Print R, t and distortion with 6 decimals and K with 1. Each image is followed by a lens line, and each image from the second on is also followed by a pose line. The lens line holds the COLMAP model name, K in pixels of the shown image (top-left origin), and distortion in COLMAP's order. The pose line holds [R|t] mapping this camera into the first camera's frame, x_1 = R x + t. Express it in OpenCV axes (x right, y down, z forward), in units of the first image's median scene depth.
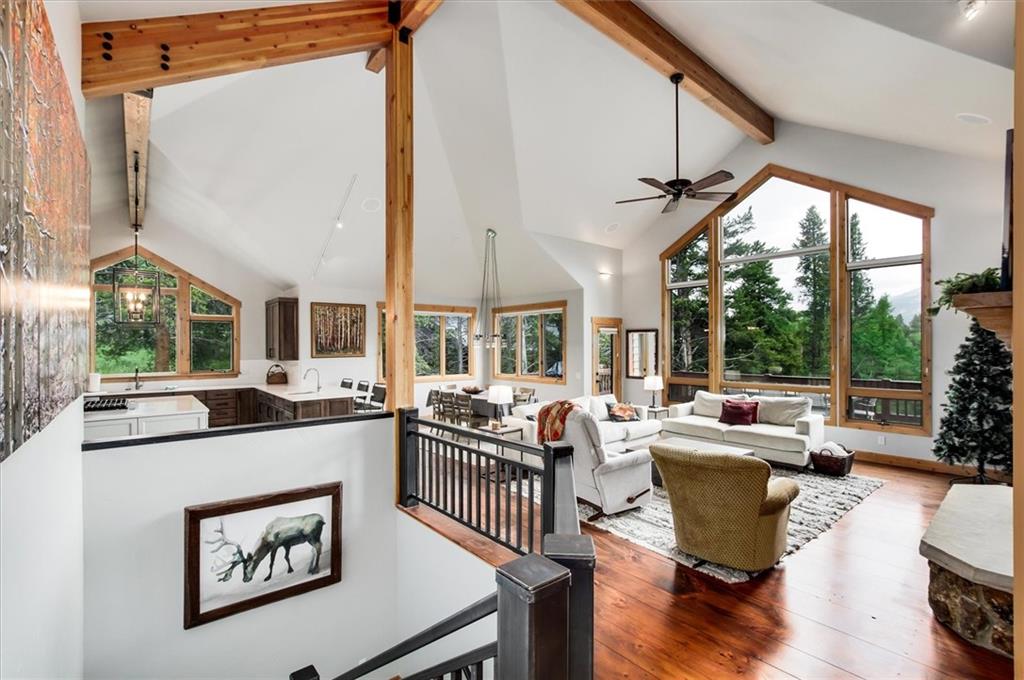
lens RADIAL K [[457.7, 0, 524.0], [0, 457.7, 356.3], [0, 0, 1]] dist [-0.015212, 0.000470]
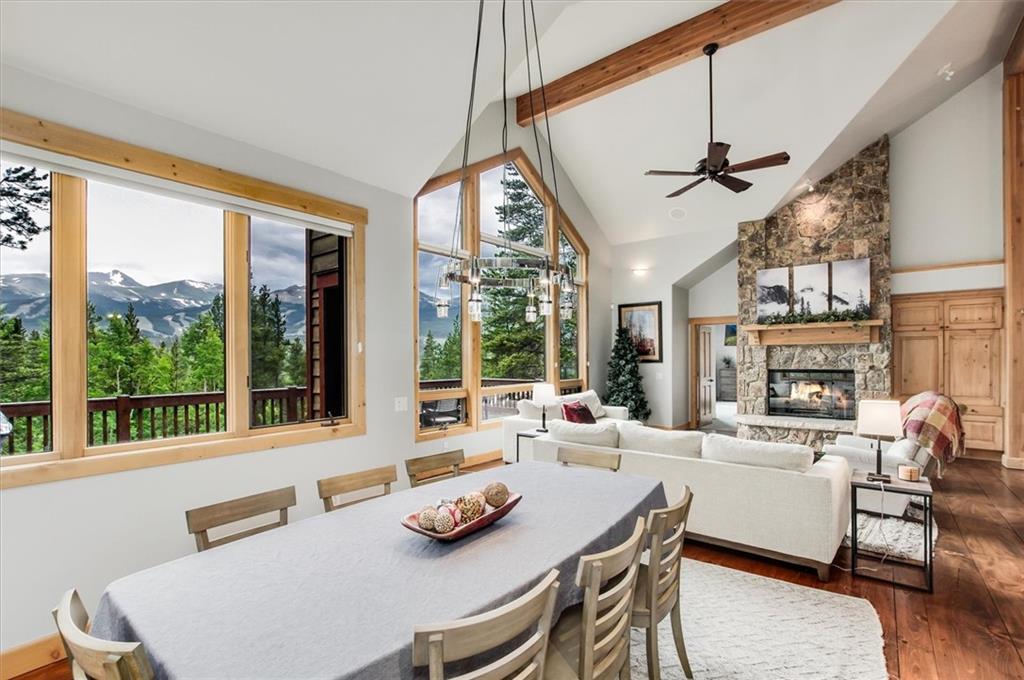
lens RADIAL K [[457.7, 0, 524.0], [0, 457.7, 356.3], [0, 0, 1]] dist [-0.015212, 0.000470]
pose [[-0.187183, 0.006789, 0.982302, -0.311047], [0.027463, 0.999621, -0.001675, 0.003395], [-0.981941, 0.026663, -0.187299, 0.978575]]
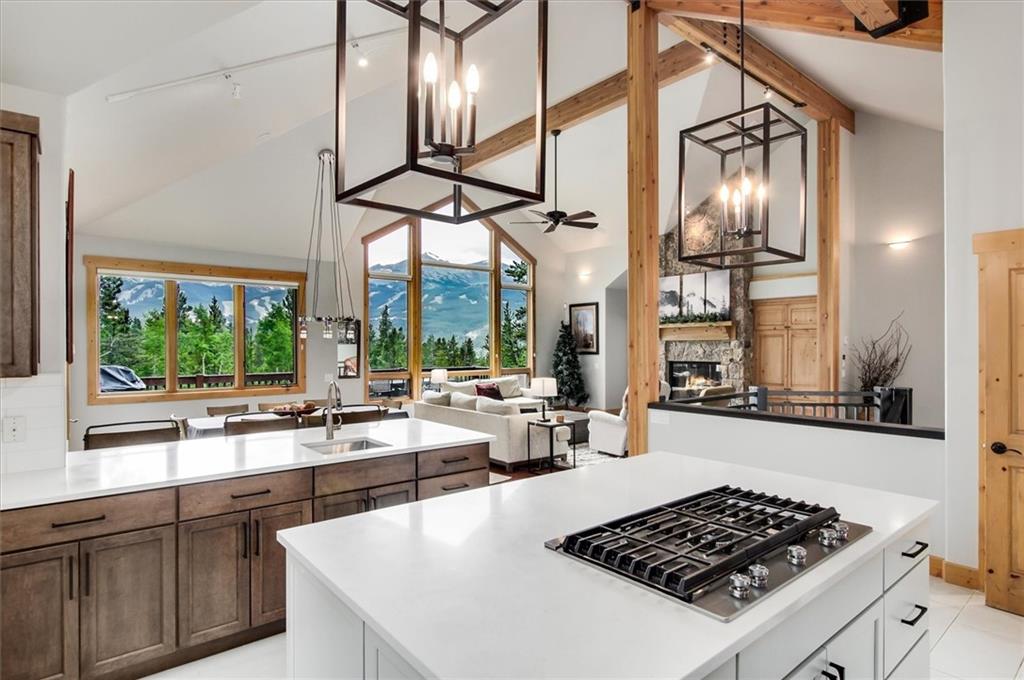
lens RADIAL K [[542.7, 0, 520.2], [0, 542.7, 343.9], [0, 0, 1]] dist [-0.001012, 0.000403]
pose [[0.020831, 0.005407, 0.999768, -0.765653], [0.023859, 0.999698, -0.005903, 0.000181], [-0.999498, 0.023976, 0.020696, 0.677191]]
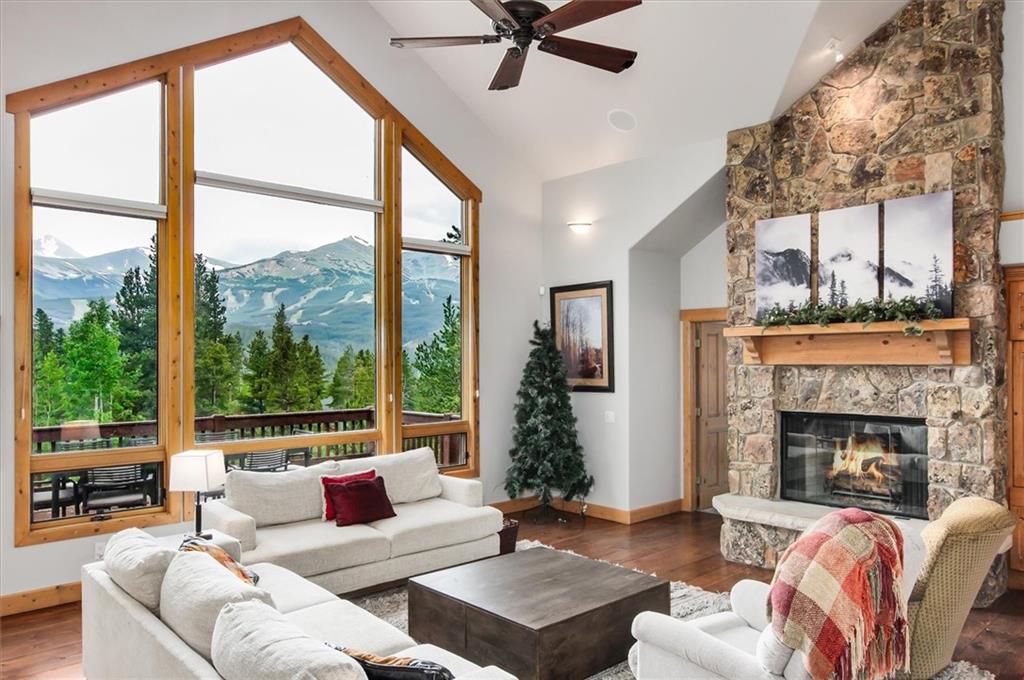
lens RADIAL K [[711.3, 0, 519.4], [0, 711.3, 353.5], [0, 0, 1]] dist [-0.028088, 0.029003]
pose [[-0.040160, 0.009884, 0.999144, -0.237488], [0.026180, 0.999618, -0.008836, -0.017334], [-0.998850, 0.025803, -0.040403, 0.653095]]
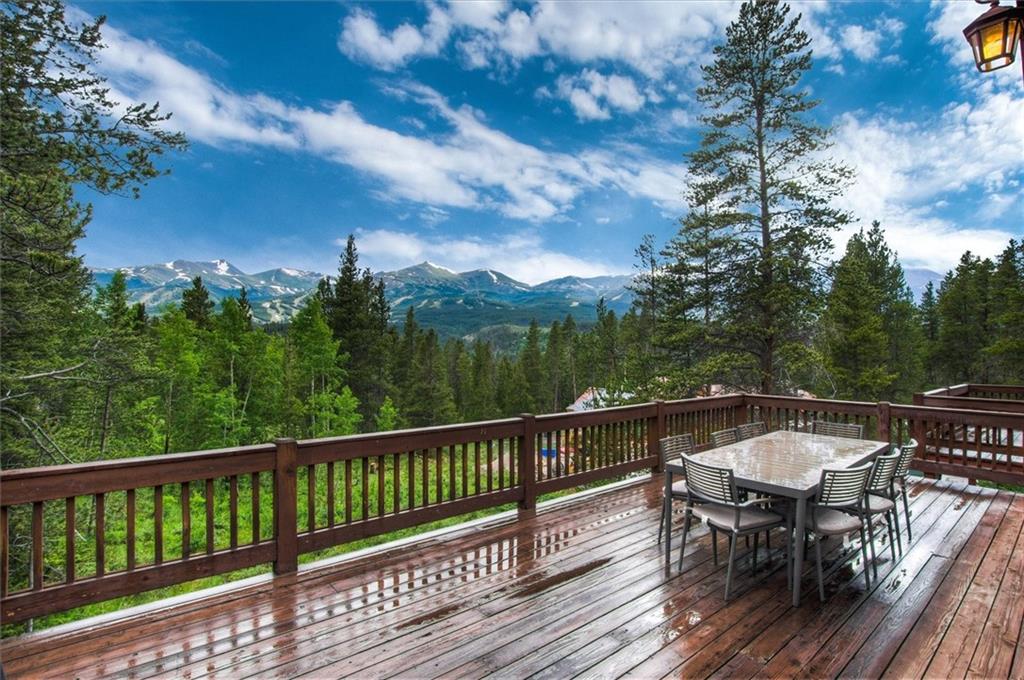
lens RADIAL K [[508.5, 0, 512.0], [0, 508.5, 340.0], [0, 0, 1]] dist [-0.018476, -0.000016]
pose [[0.023327, 0.019491, 0.999538, 0.106329], [0.011427, 0.999739, -0.019761, -0.025503], [-0.999663, 0.011882, 0.023098, 1.280596]]
